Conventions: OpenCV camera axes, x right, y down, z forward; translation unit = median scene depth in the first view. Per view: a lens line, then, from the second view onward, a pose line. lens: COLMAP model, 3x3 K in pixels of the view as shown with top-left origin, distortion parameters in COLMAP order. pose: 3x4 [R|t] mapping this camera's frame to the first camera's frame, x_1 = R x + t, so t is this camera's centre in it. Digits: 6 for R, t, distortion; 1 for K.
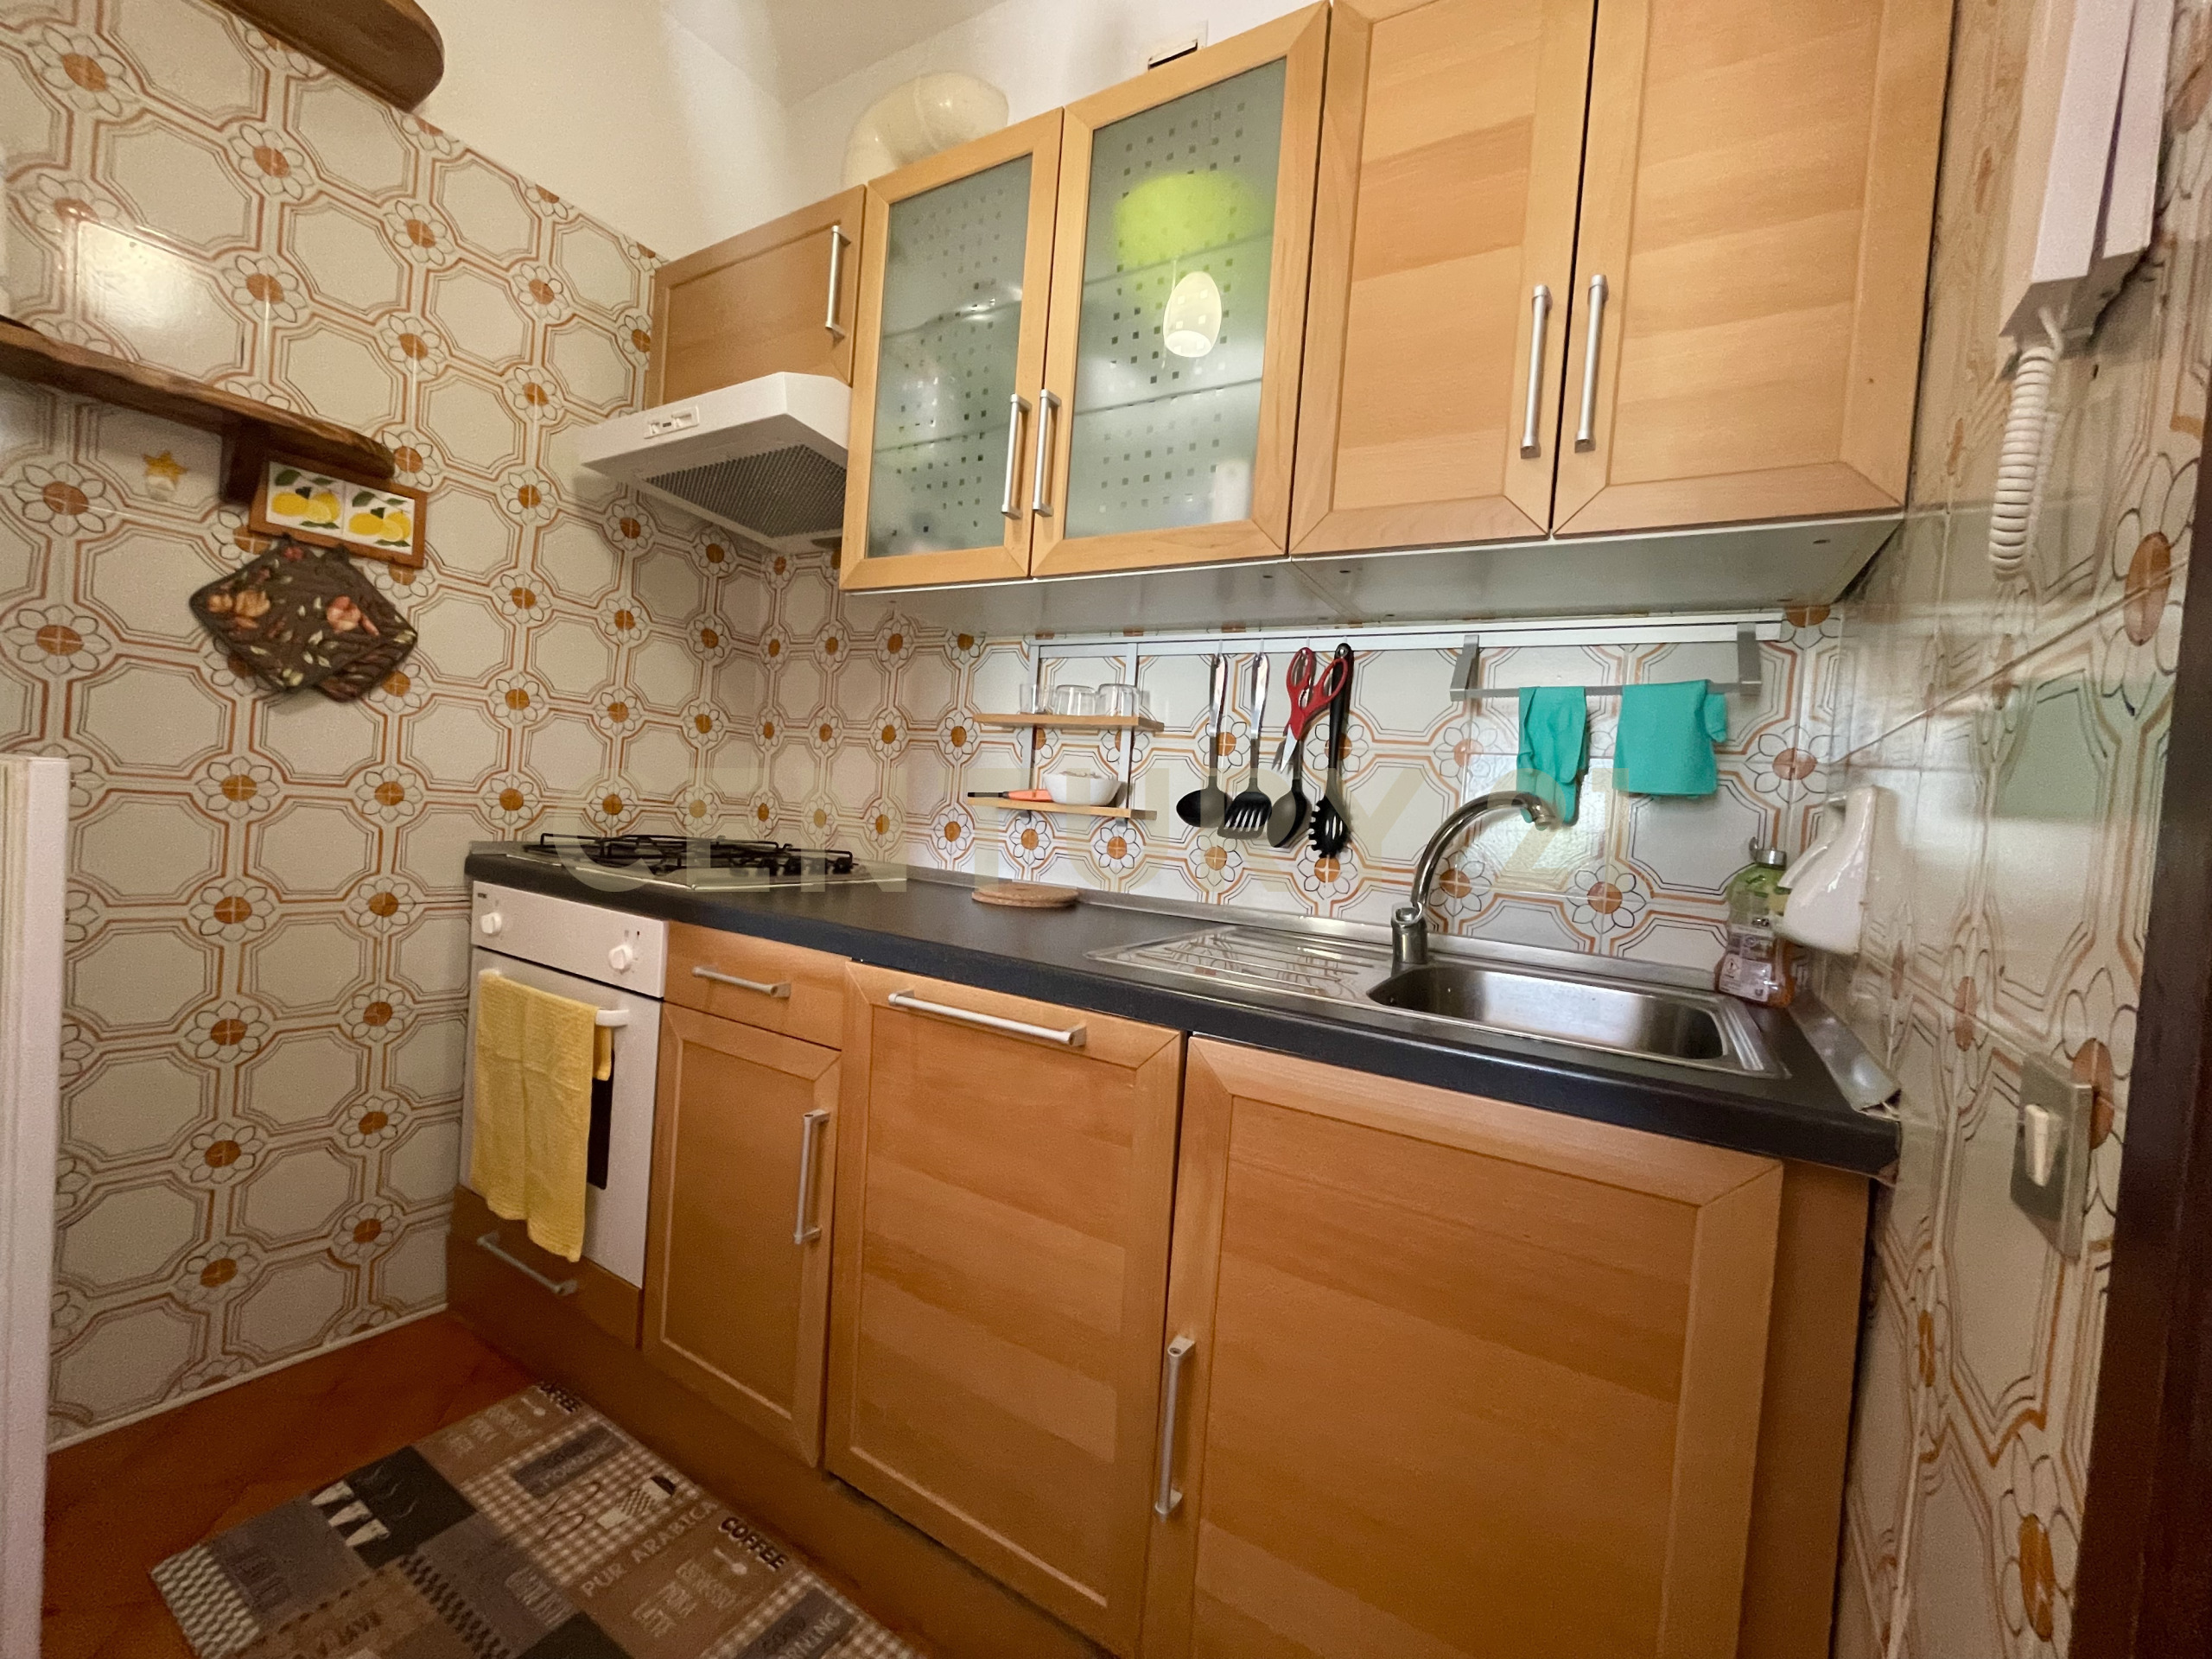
lens RADIAL K [[918.5, 0, 1106.9], [0, 918.5, 831.4], [0, 0, 1]] dist [-0.001092, -0.000150]
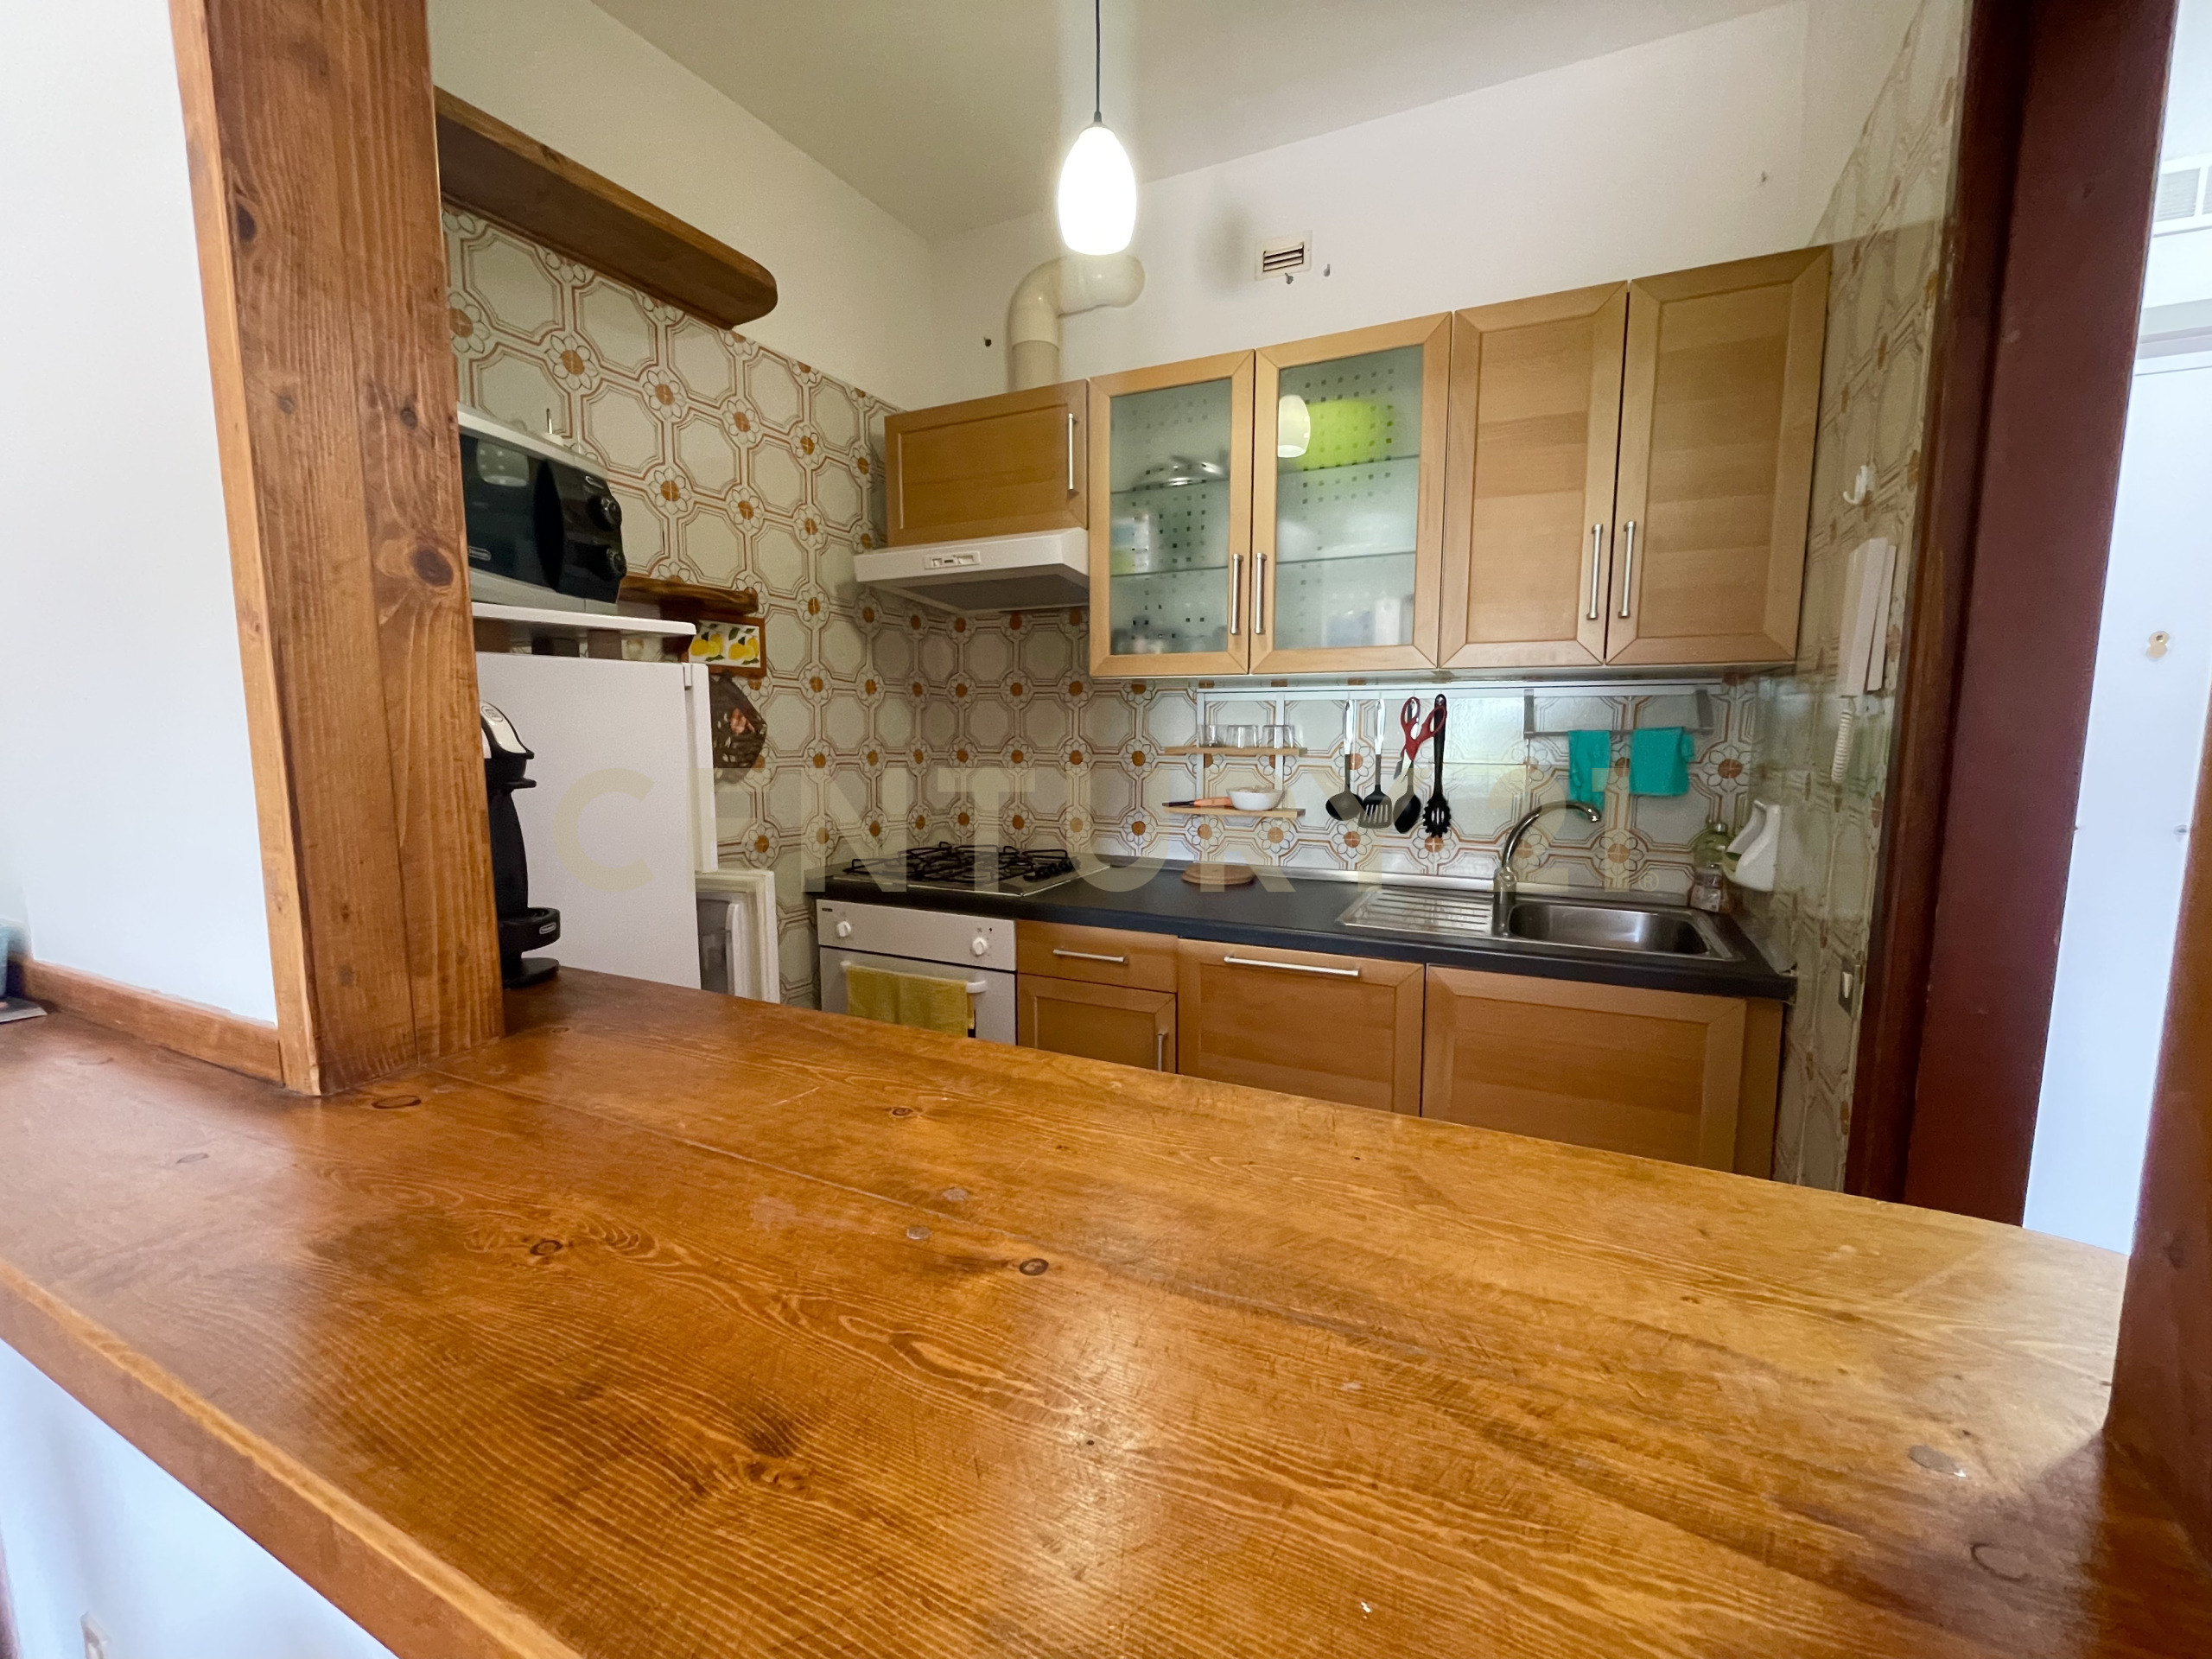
lens RADIAL K [[918.5, 0, 1109.8], [0, 918.5, 836.5], [0, 0, 1]] dist [-0.001092, -0.000150]
pose [[0.992450, -0.086956, 0.086496, -0.408346], [0.077931, 0.991650, 0.102746, -0.162704], [-0.094708, -0.095230, 0.990940, -0.435424]]
